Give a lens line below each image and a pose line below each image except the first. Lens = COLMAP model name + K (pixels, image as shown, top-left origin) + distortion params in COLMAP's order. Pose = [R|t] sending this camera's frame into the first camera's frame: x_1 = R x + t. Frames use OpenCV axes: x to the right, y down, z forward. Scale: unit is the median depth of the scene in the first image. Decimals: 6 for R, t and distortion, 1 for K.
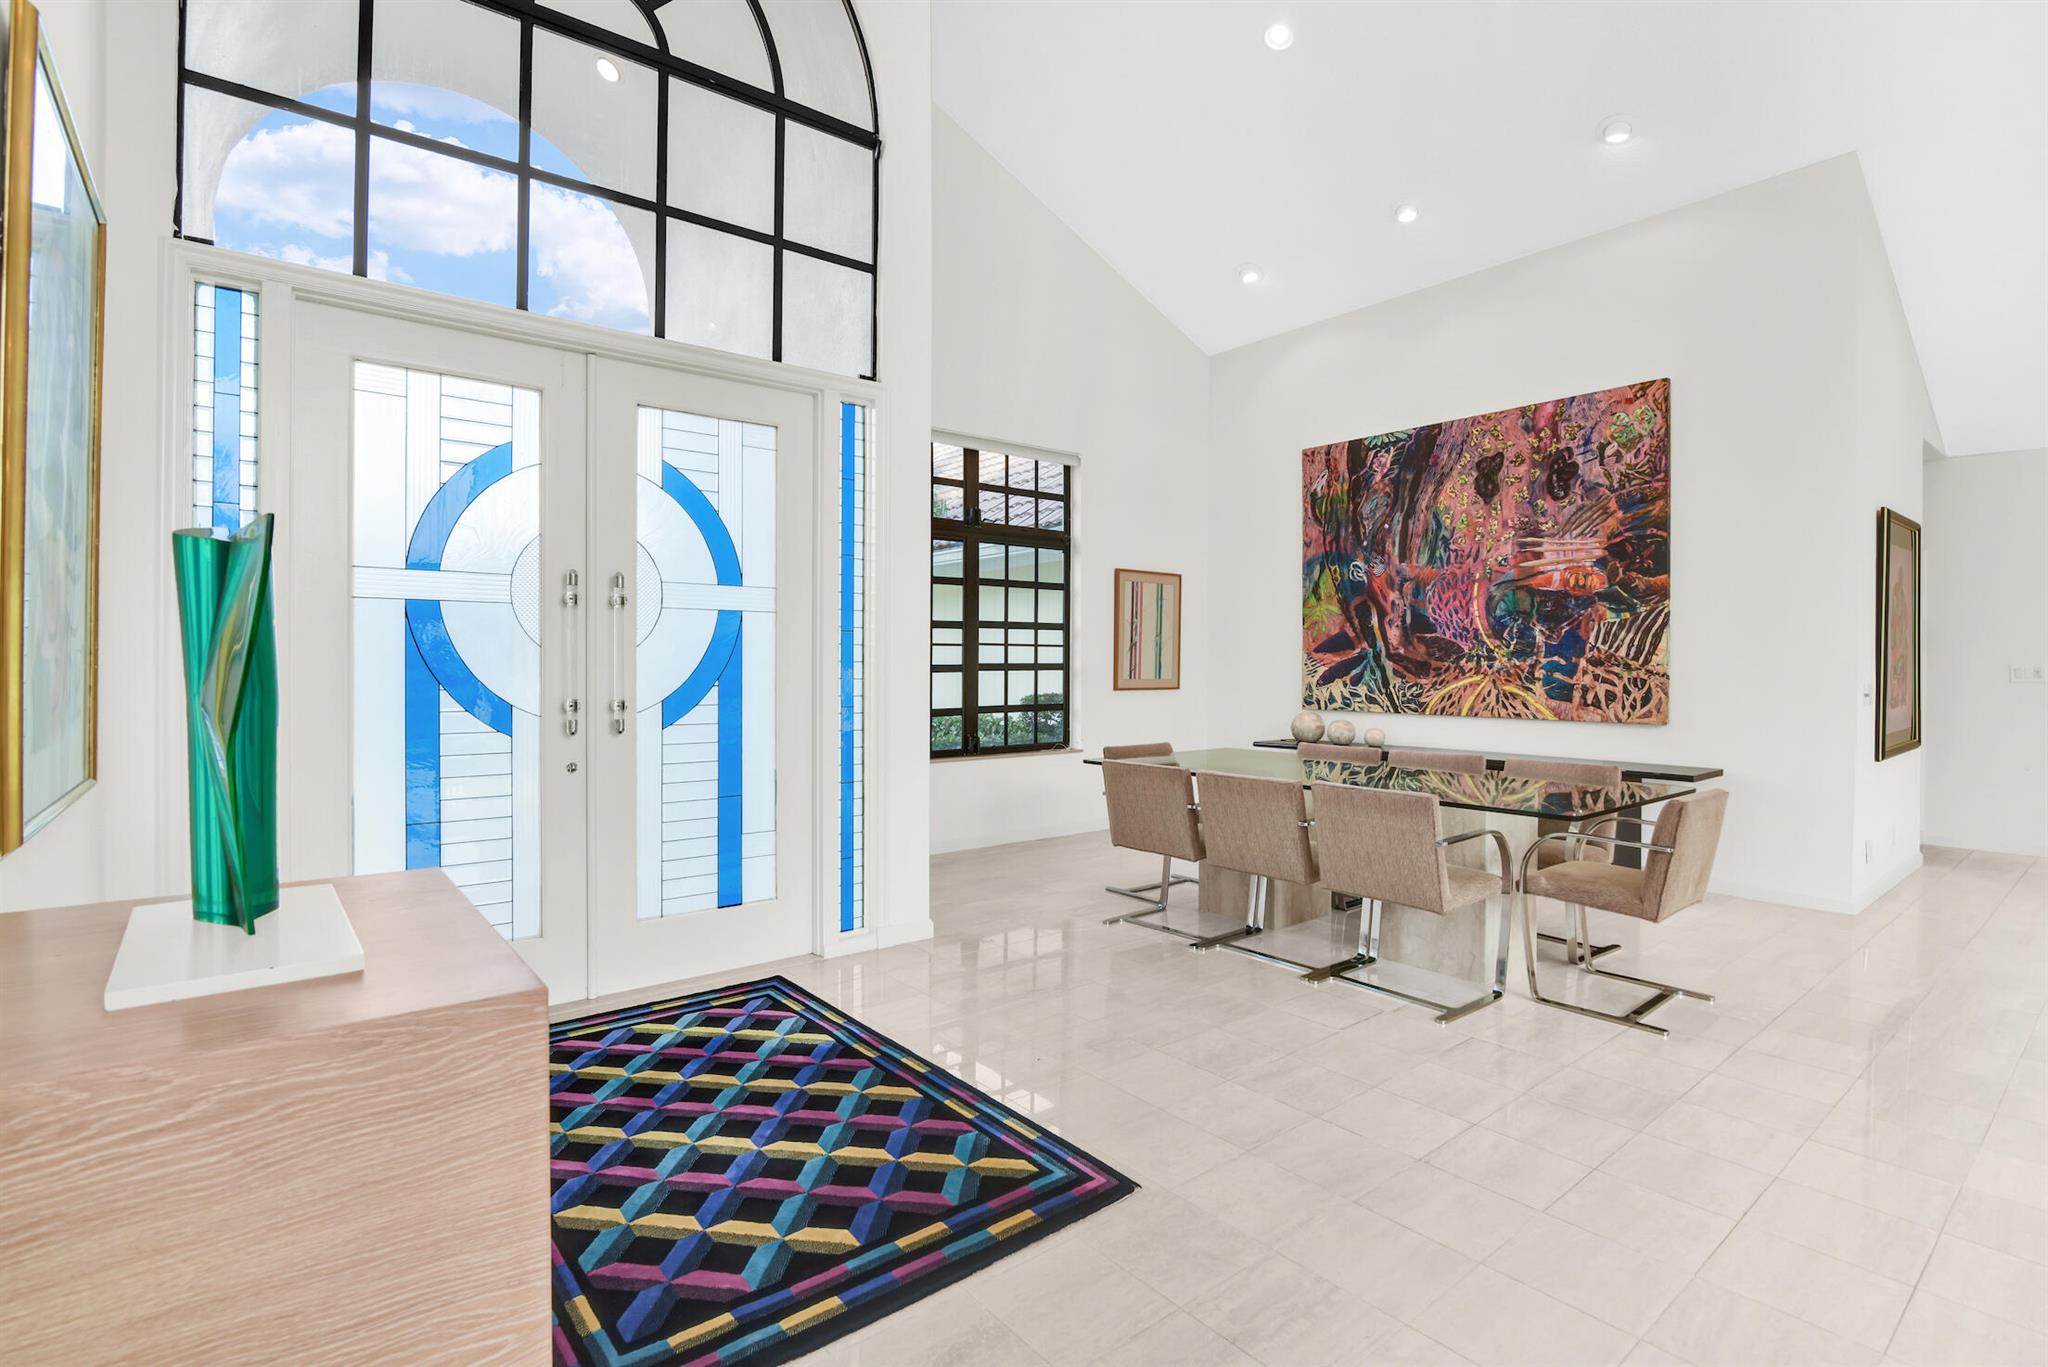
lens RADIAL K [[968.2, 0, 1015.8], [0, 968.2, 673.6], [0, 0, 1]] dist [-0.016189, -0.001406]
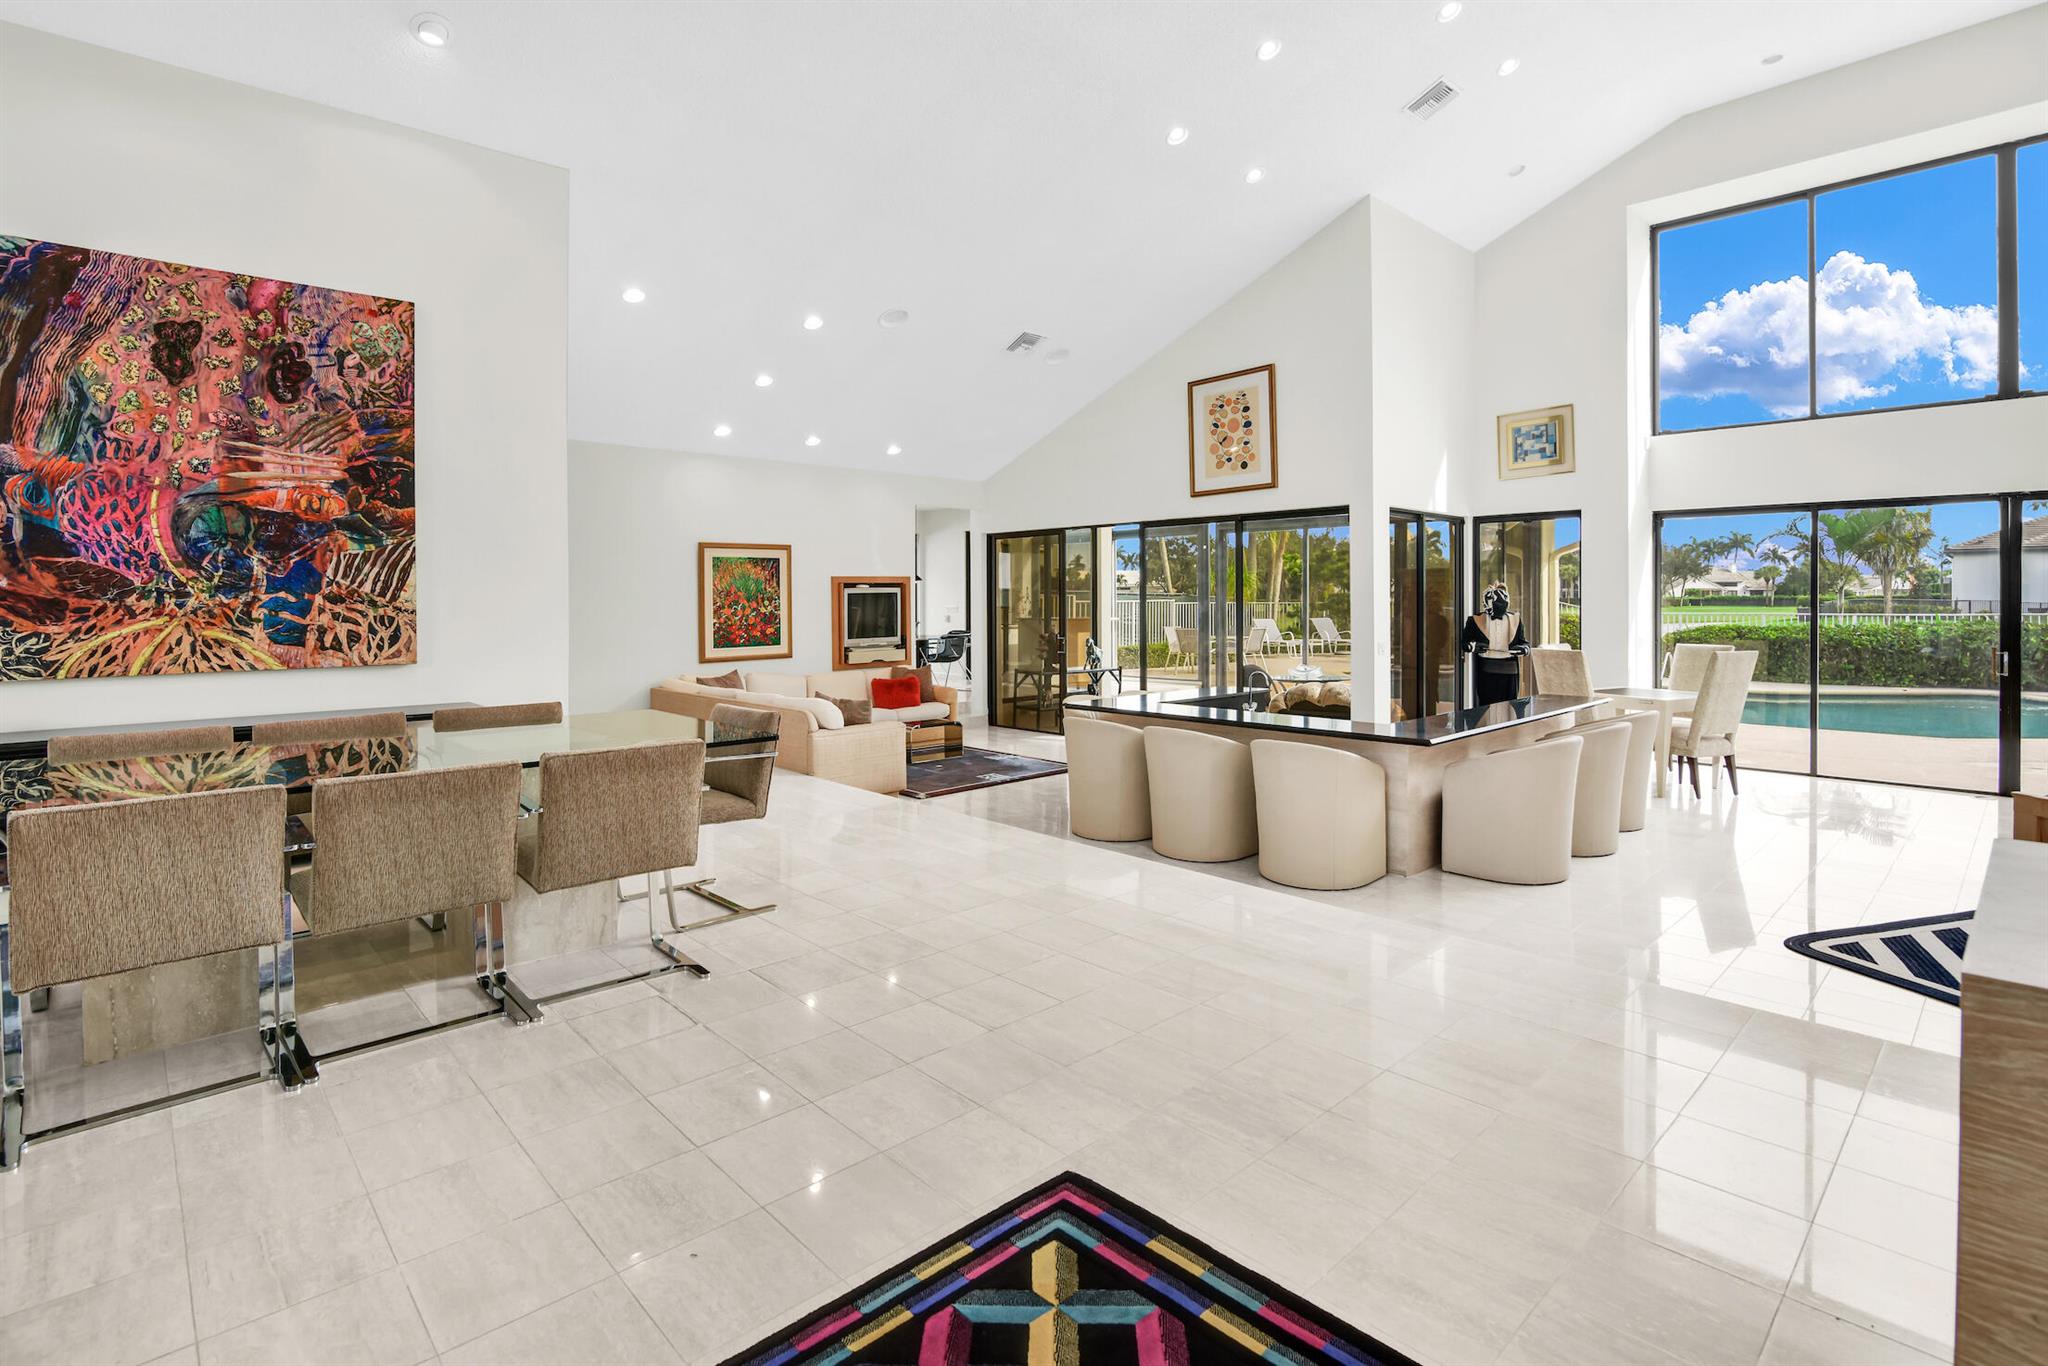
lens RADIAL K [[968.2, 0, 1026.4], [0, 968.2, 599.0], [0, 0, 1]] dist [-0.016189, -0.001406]
pose [[-0.067430, -0.002749, 0.997720, -0.301924], [0.016240, 0.999861, 0.003853, -0.004886], [-0.997592, 0.016462, -0.067376, 0.426051]]
